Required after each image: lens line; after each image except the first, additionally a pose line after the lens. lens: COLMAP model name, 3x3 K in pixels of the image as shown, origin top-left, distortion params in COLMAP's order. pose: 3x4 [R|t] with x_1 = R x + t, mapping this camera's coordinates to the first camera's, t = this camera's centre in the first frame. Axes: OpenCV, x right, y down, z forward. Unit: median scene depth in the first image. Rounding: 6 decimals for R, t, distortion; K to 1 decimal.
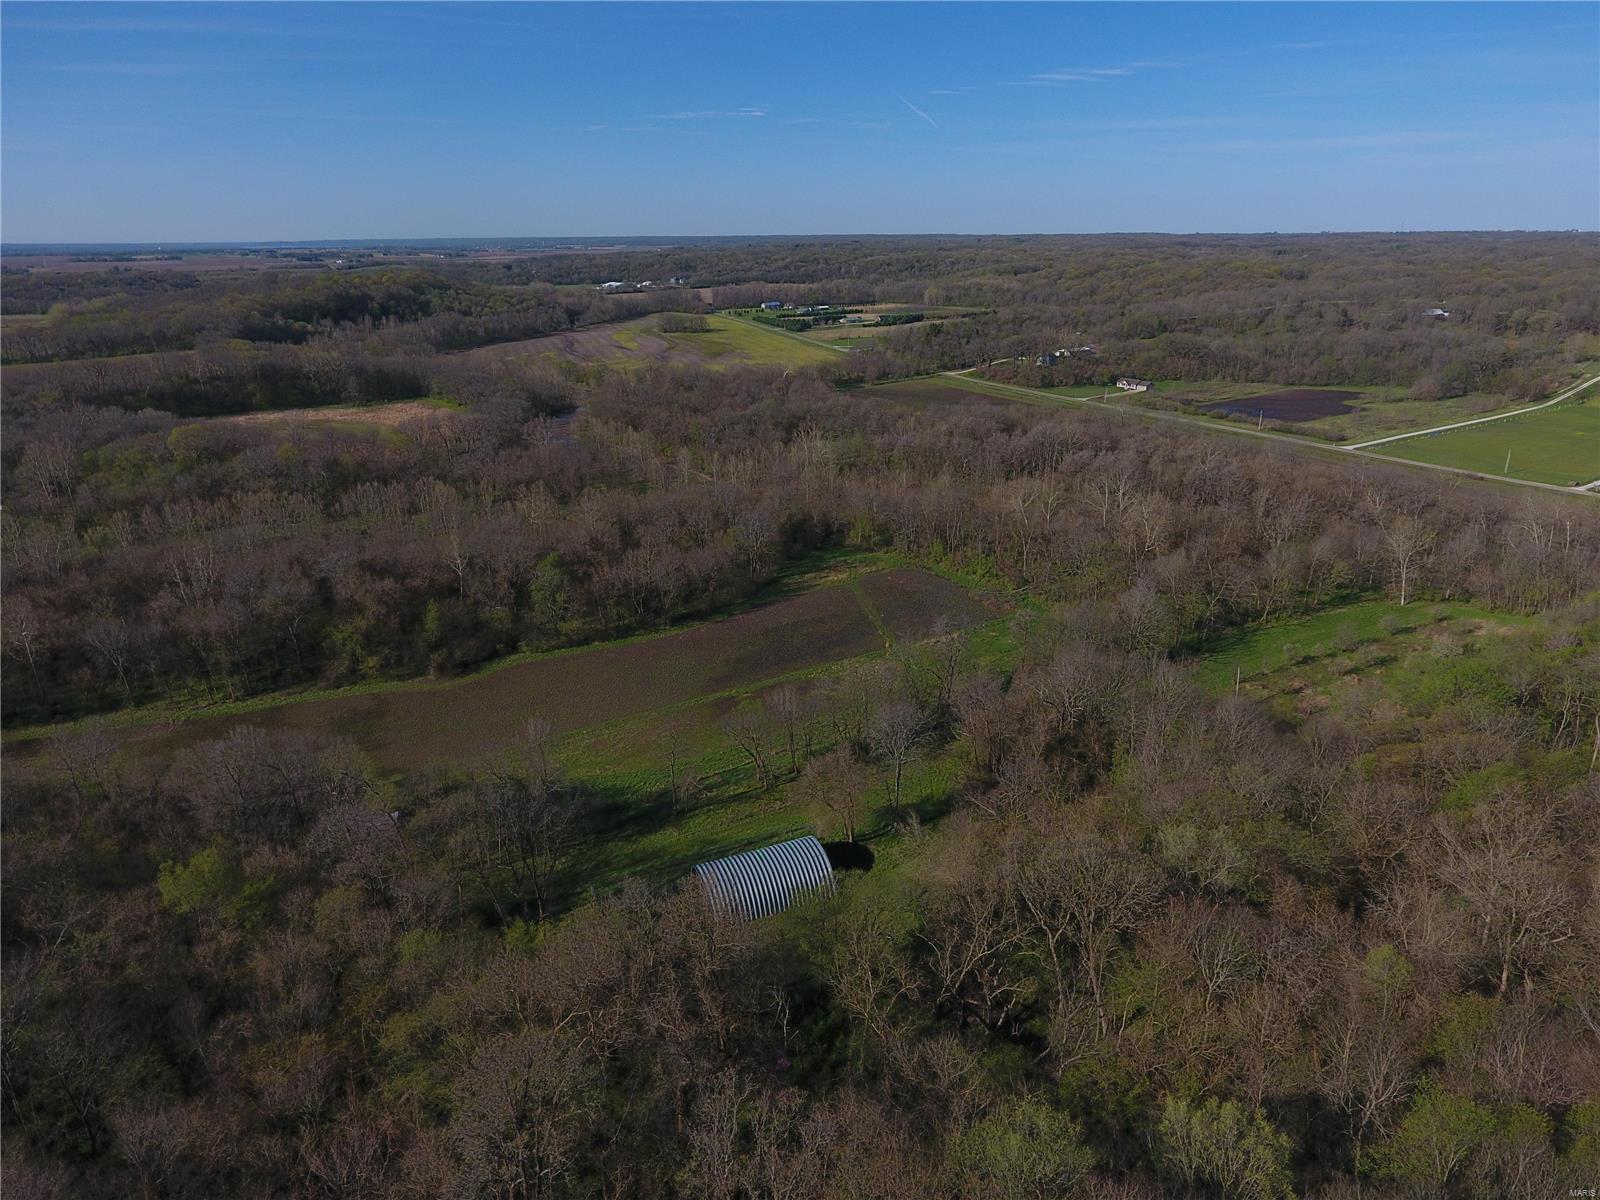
lens RADIAL K [[939.8, 0, 821.2], [0, 939.8, 590.2], [0, 0, 1]] dist [0.002224, -0.003372]
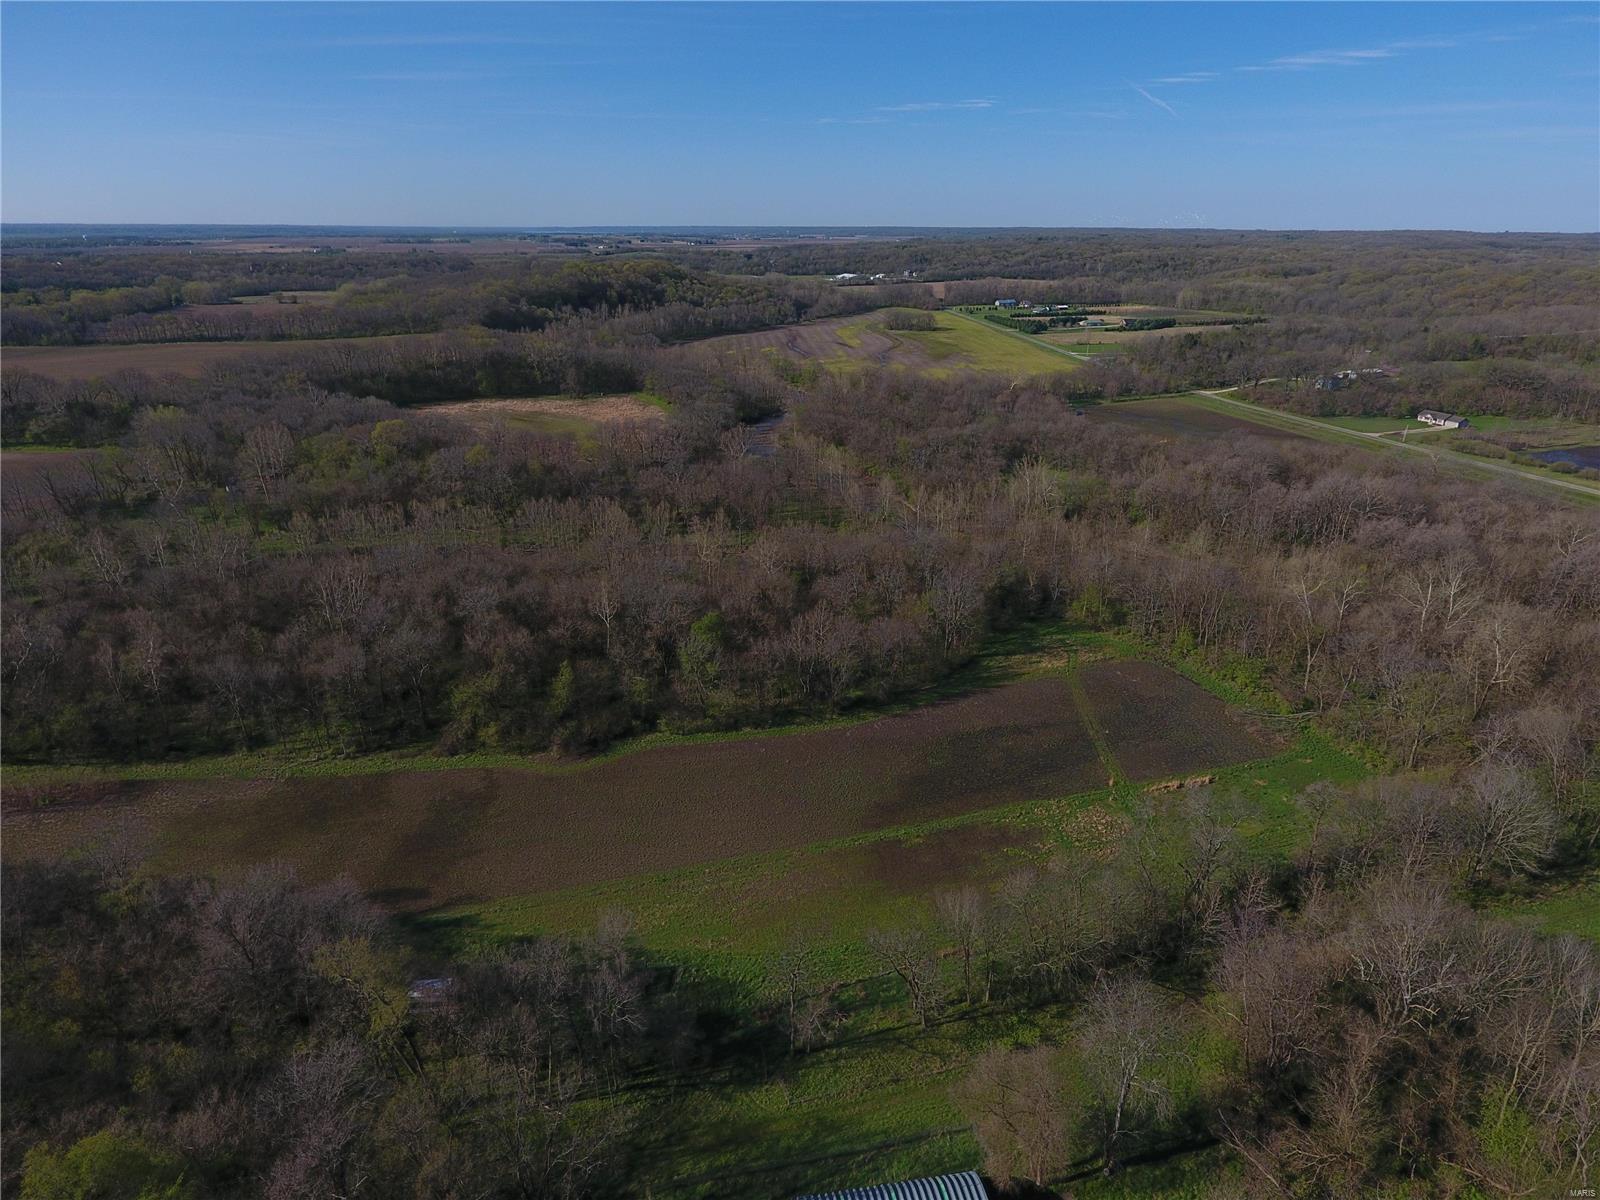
lens RADIAL K [[939.8, 0, 821.2], [0, 939.8, 590.2], [0, 0, 1]] dist [0.002224, -0.003372]
pose [[0.971589, 0.096532, -0.216093, -0.003861], [-0.094731, 0.995327, 0.018699, -0.040284], [0.216888, 0.002303, 0.976194, 0.093152]]
